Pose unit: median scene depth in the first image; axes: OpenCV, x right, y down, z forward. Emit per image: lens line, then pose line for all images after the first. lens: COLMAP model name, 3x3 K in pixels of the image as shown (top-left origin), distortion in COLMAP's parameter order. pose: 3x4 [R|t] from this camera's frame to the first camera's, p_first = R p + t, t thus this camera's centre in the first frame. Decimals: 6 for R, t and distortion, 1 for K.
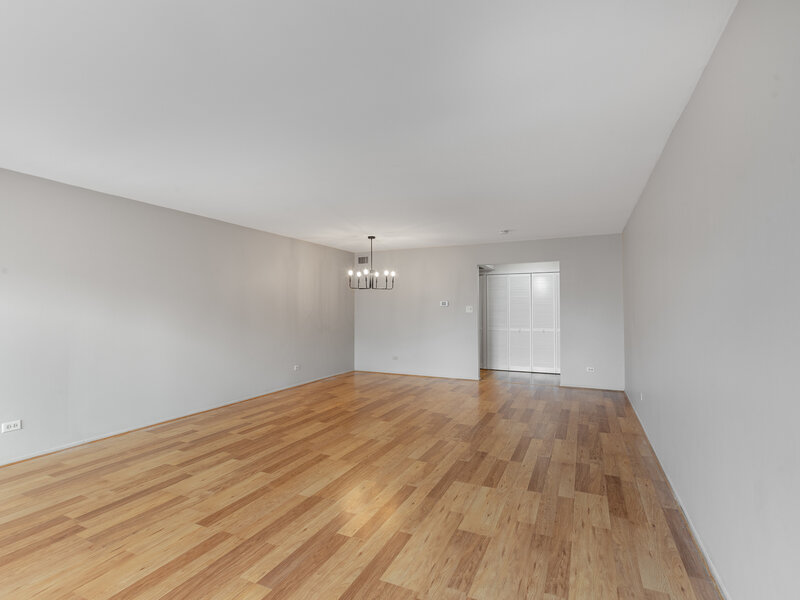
lens RADIAL K [[401.3, 0, 401.2], [0, 401.3, 302.3], [0, 0, 1]] dist [0.000100, -0.000724]
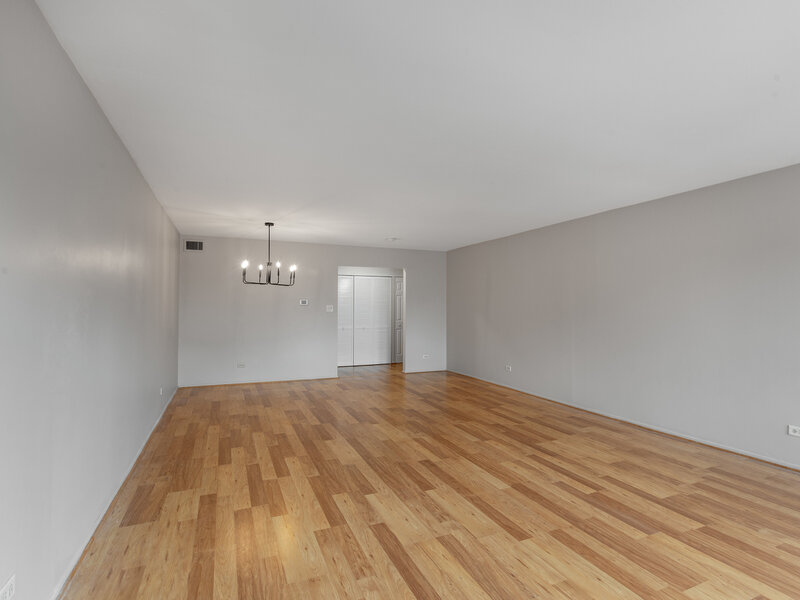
lens RADIAL K [[401.3, 0, 401.2], [0, 401.3, 302.3], [0, 0, 1]] dist [0.000100, -0.000724]
pose [[0.667332, 0.013537, 0.744637, -0.863431], [-0.016225, 0.999862, -0.003636, 0.004993], [-0.744584, -0.009656, 0.667459, 0.366194]]
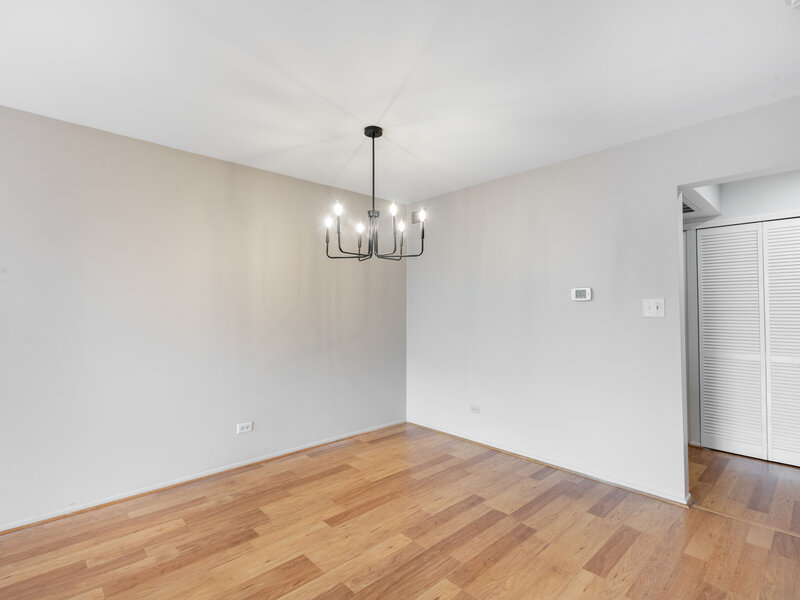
lens RADIAL K [[401.3, 0, 401.2], [0, 401.3, 302.3], [0, 0, 1]] dist [0.000100, -0.000724]
pose [[0.925356, -0.010285, -0.378959, 0.176712], [0.008381, 0.999943, -0.006675, 0.023568], [0.379006, 0.003001, 0.925389, 1.056978]]
